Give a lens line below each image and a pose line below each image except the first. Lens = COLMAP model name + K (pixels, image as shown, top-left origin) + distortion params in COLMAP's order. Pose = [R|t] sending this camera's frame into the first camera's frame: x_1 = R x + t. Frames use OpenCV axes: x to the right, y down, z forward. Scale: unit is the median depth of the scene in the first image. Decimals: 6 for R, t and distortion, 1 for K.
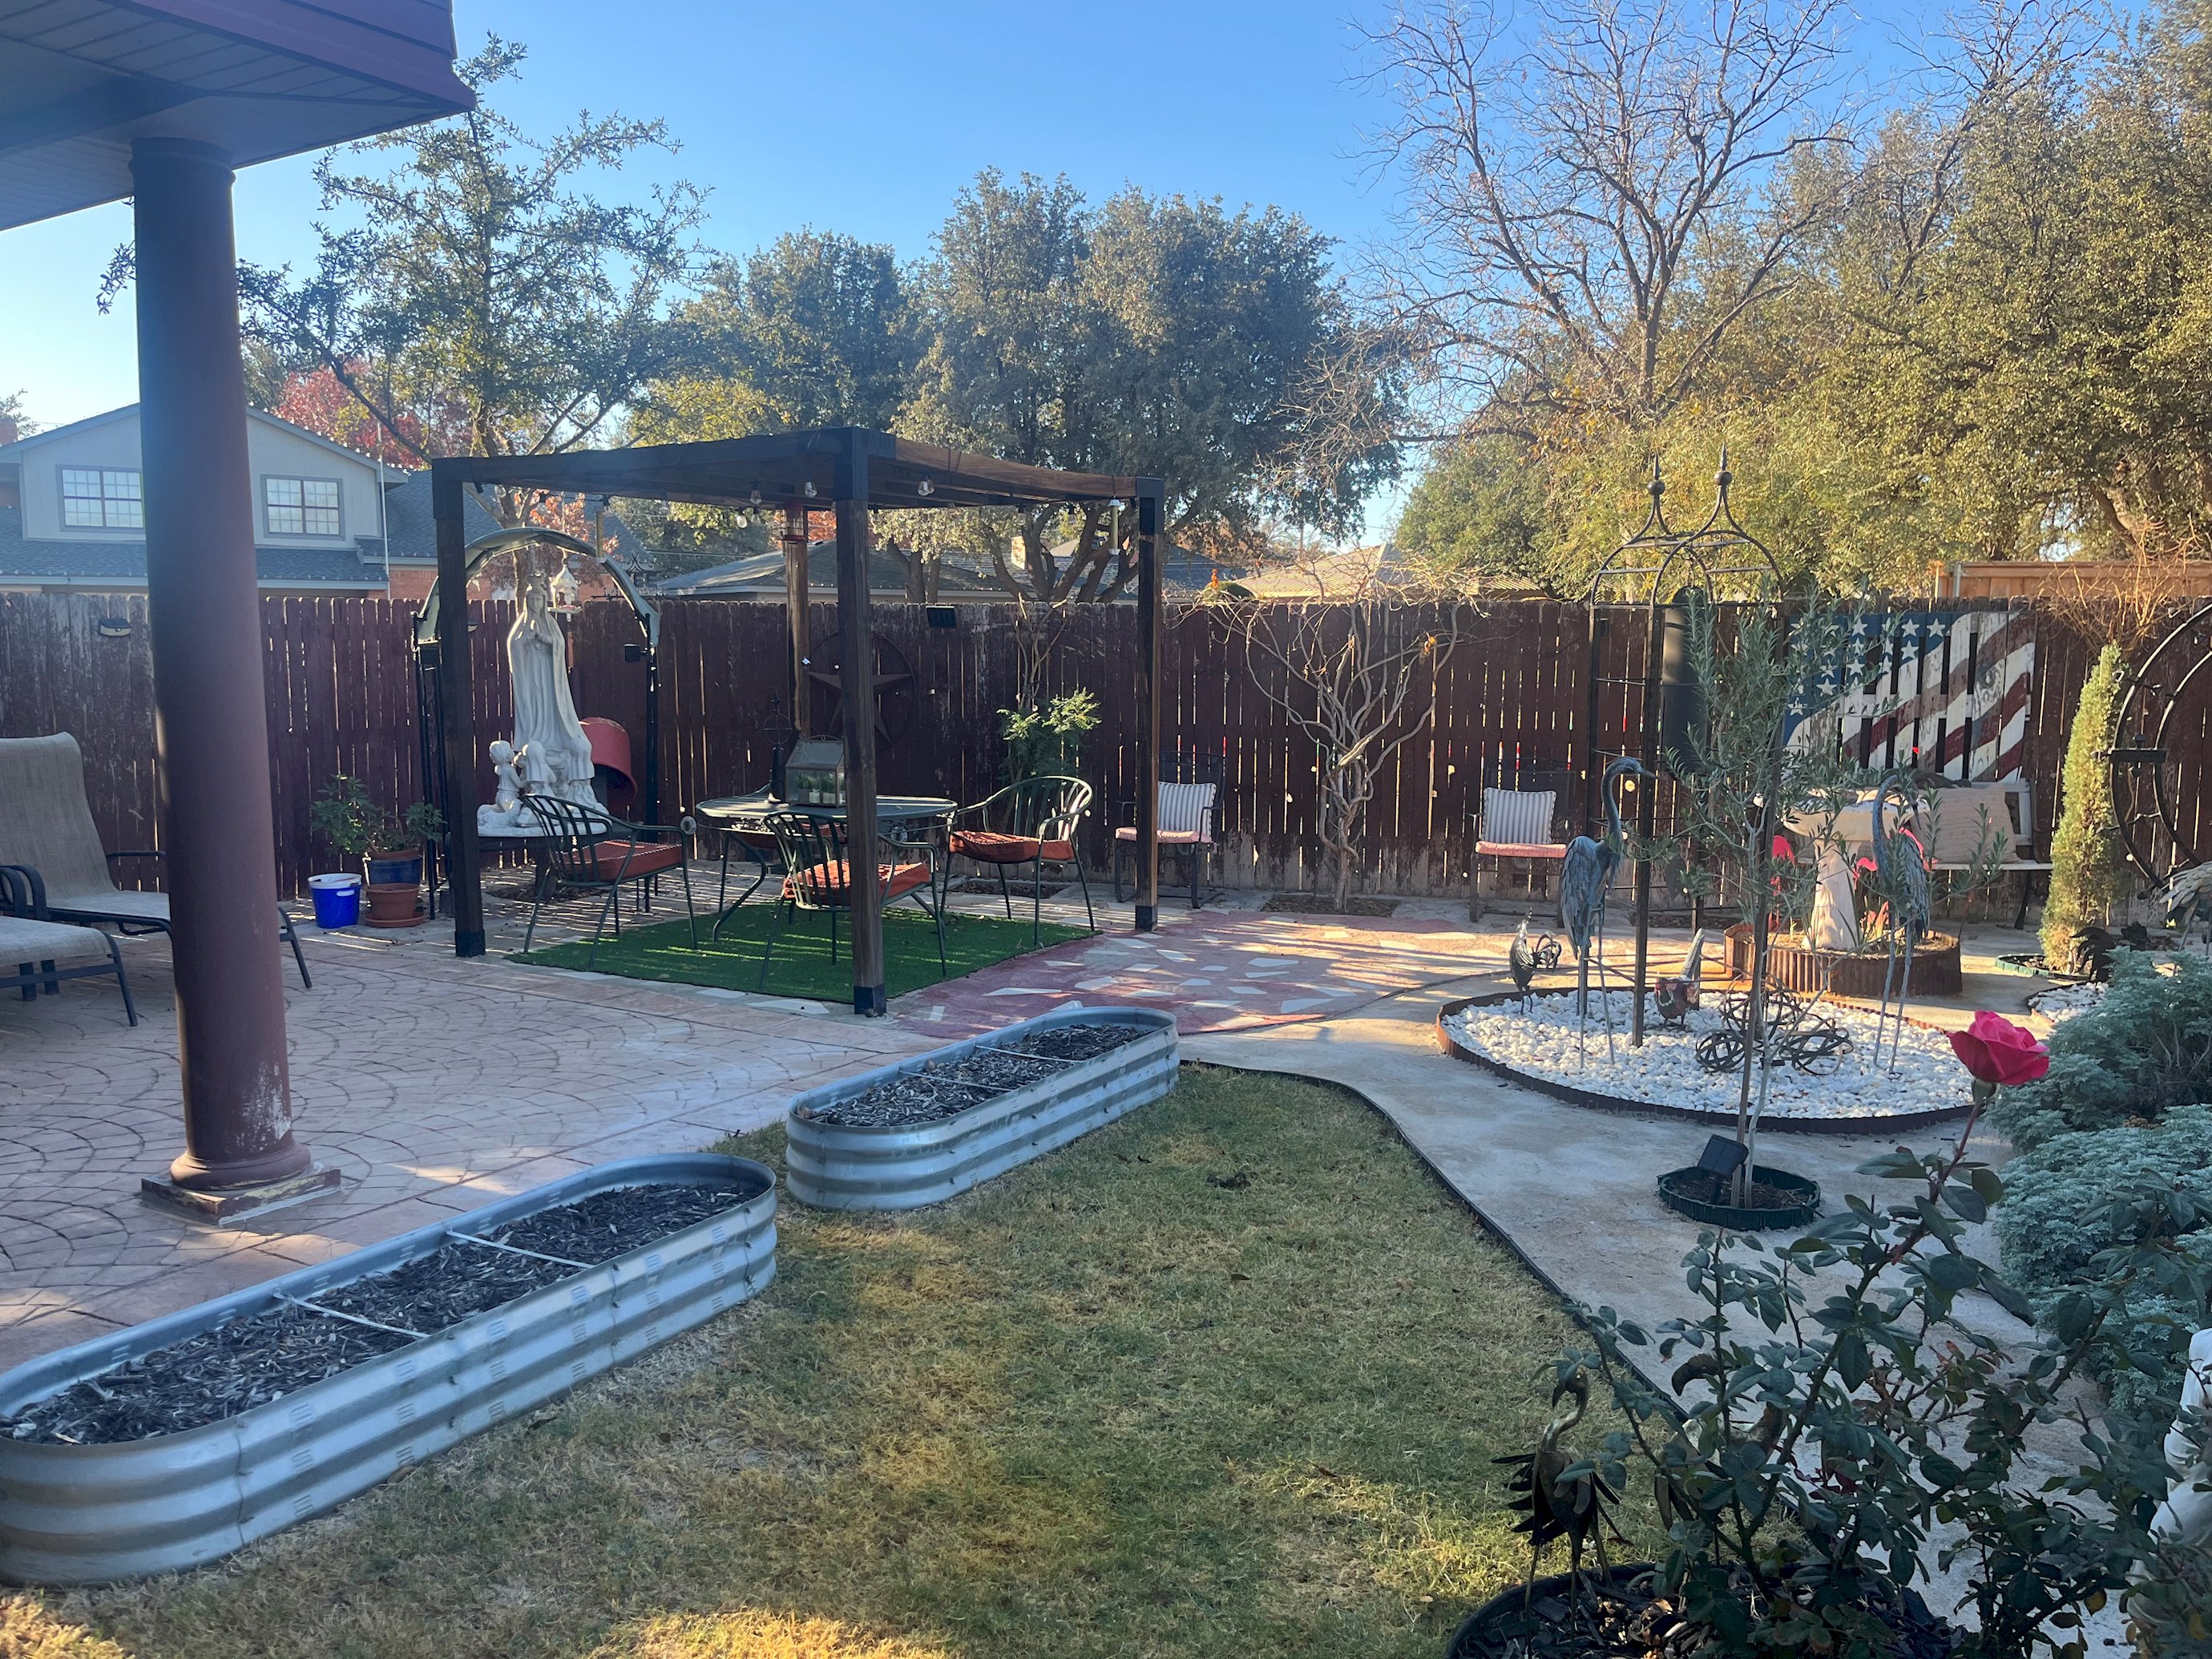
lens RADIAL K [[1674.5, 0, 1094.8], [0, 1674.5, 839.9], [0, 0, 1]] dist [0.002901, 0.001211]
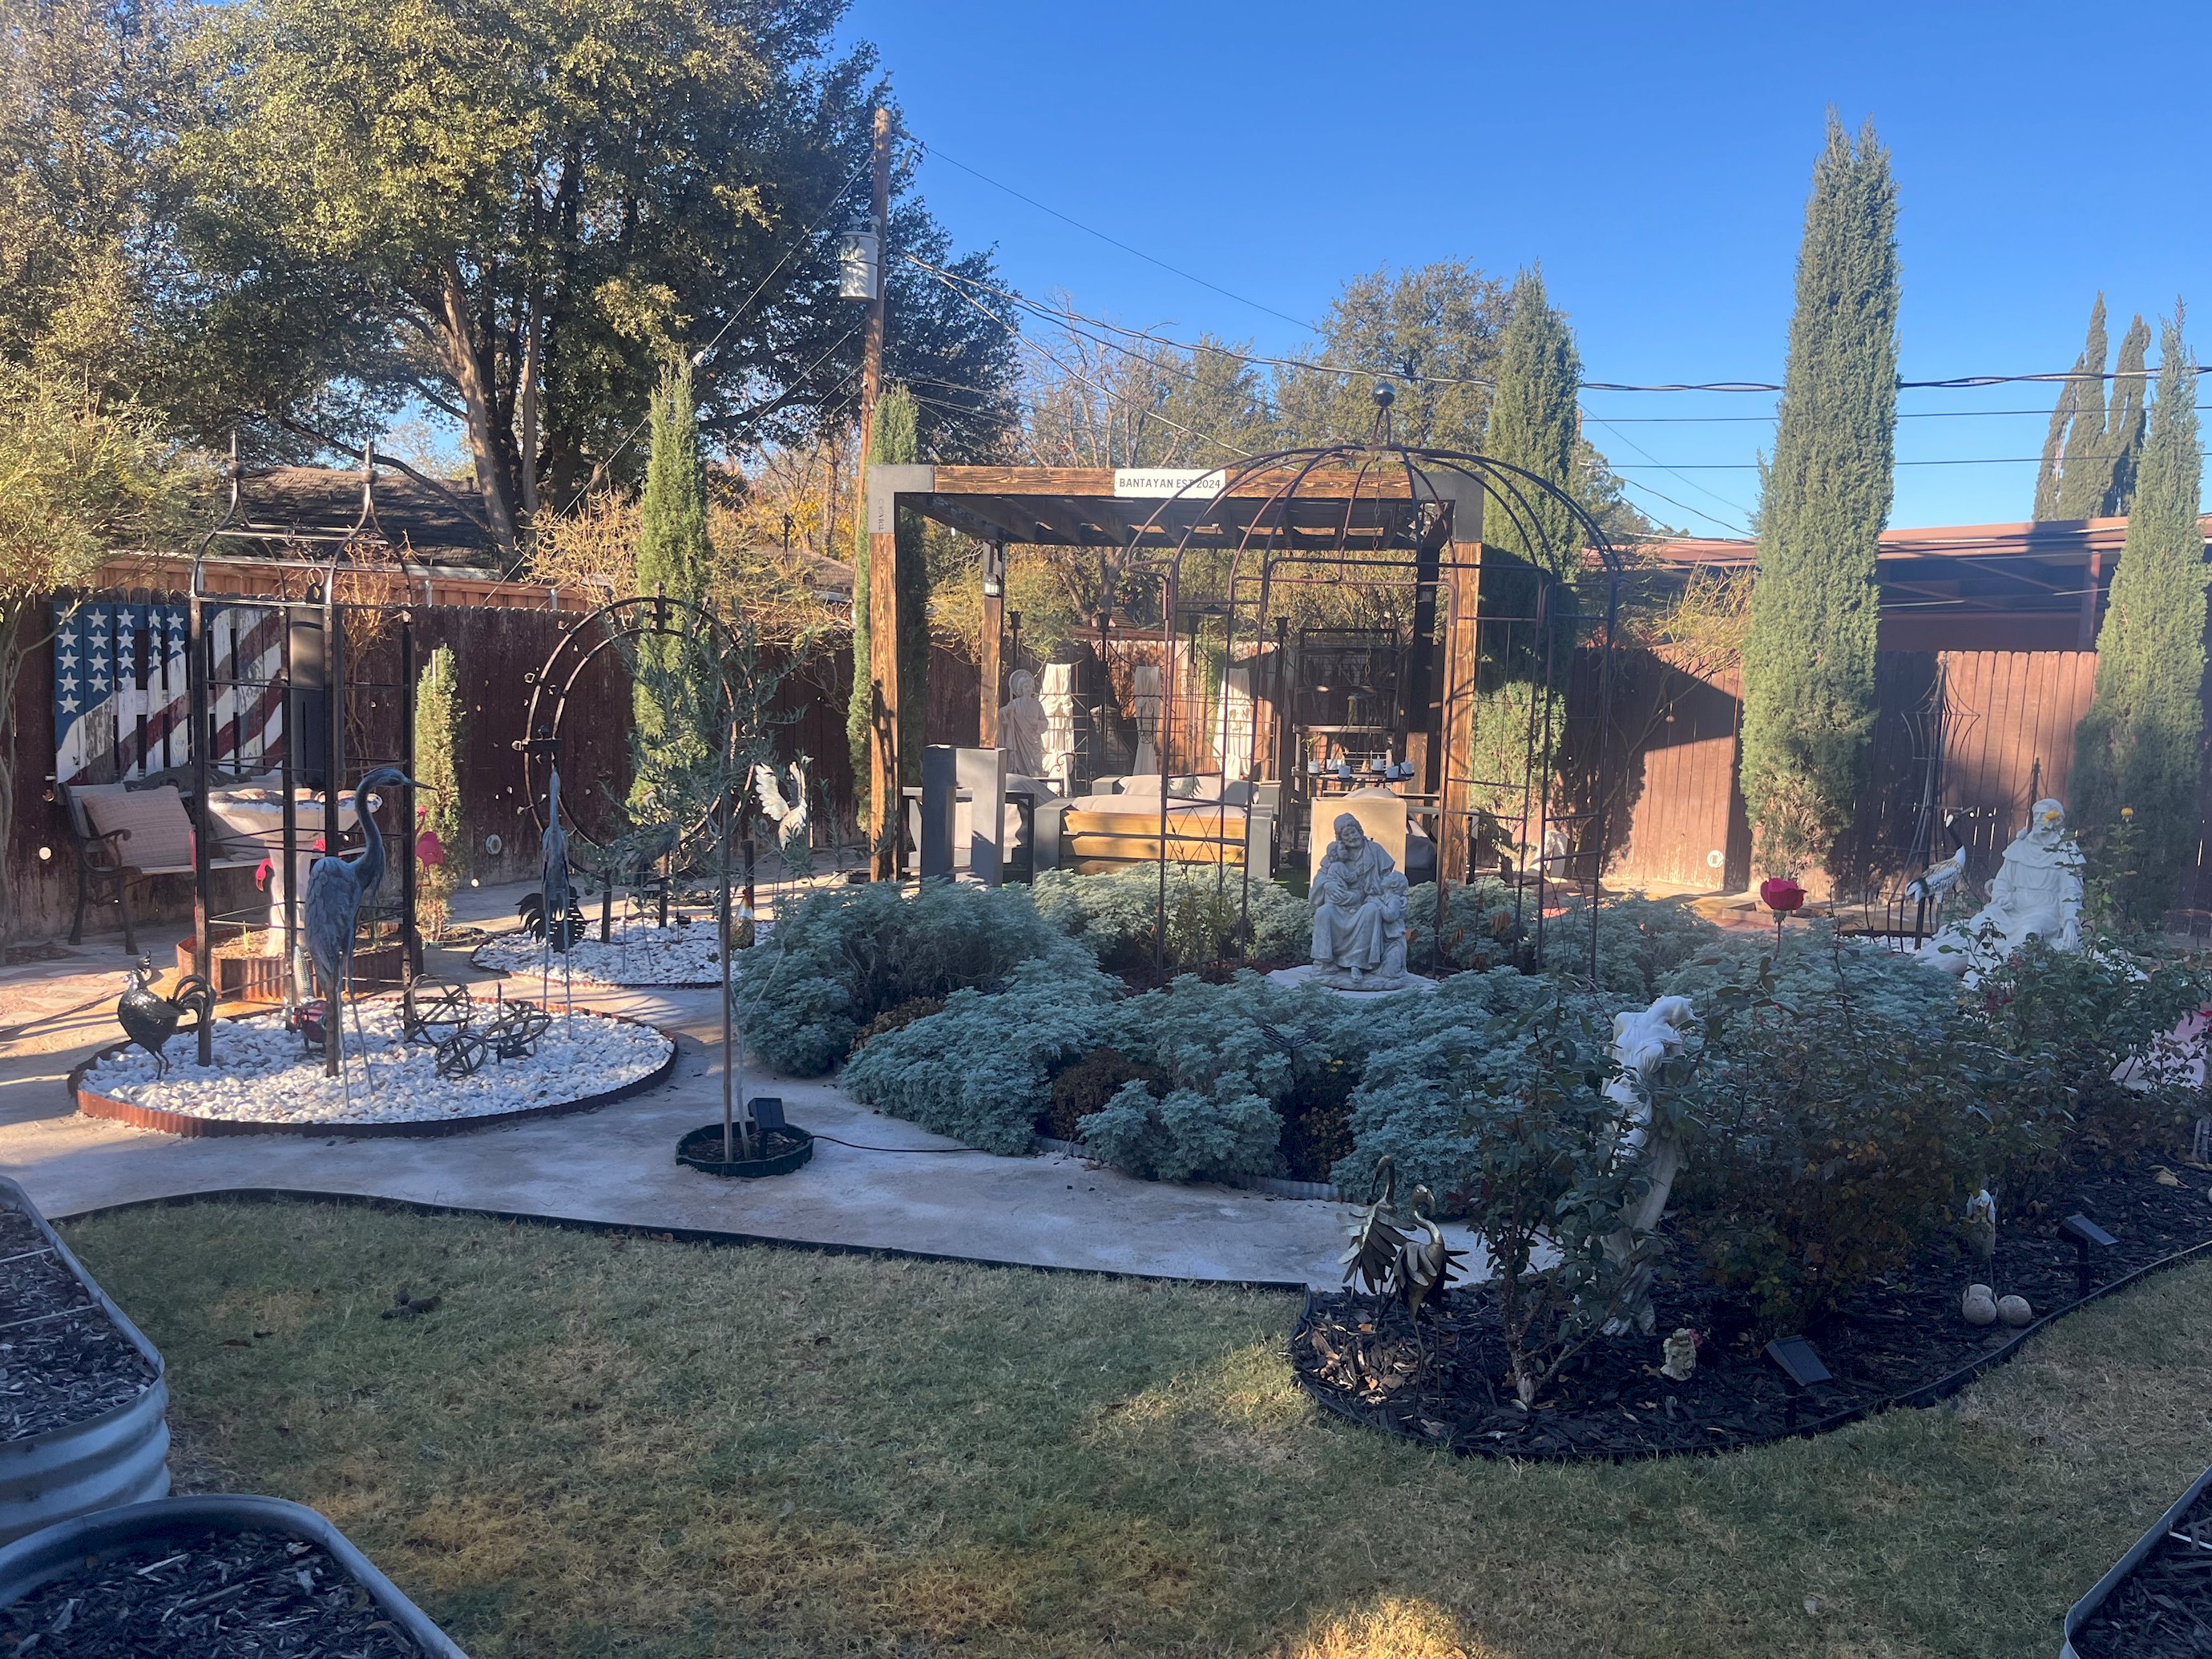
lens RADIAL K [[1674.5, 0, 1094.6], [0, 1674.5, 826.0], [0, 0, 1]] dist [0.002901, 0.001211]
pose [[0.227380, -0.078270, 0.970656, -0.337337], [0.078095, 0.995020, 0.061941, -0.027607], [-0.970670, 0.061720, 0.232360, 0.269342]]
